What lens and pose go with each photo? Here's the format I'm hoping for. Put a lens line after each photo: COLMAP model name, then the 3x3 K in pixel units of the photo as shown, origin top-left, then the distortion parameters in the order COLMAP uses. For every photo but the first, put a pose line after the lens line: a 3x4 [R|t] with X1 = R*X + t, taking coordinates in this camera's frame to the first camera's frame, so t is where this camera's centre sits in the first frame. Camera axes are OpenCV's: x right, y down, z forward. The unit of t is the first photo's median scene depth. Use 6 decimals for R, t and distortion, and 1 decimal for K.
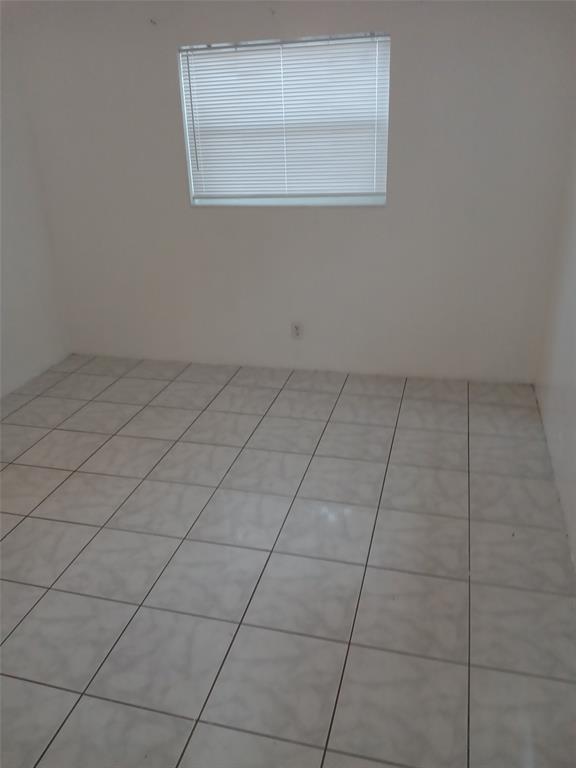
lens RADIAL K [[614.6, 0, 284.0], [0, 614.6, 373.9], [0, 0, 1]] dist [0.094102, -0.195717]
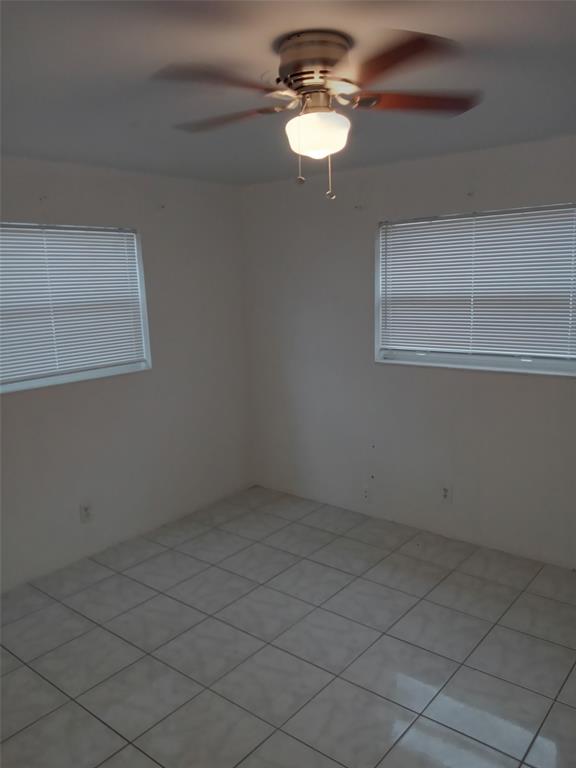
lens RADIAL K [[614.6, 0, 284.0], [0, 614.6, 373.9], [0, 0, 1]] dist [0.094102, -0.195717]
pose [[0.406535, -0.121210, 0.905559, -1.045763], [0.367268, 0.929233, -0.040500, -0.182288], [-0.836567, 0.349048, 0.422282, 0.460771]]
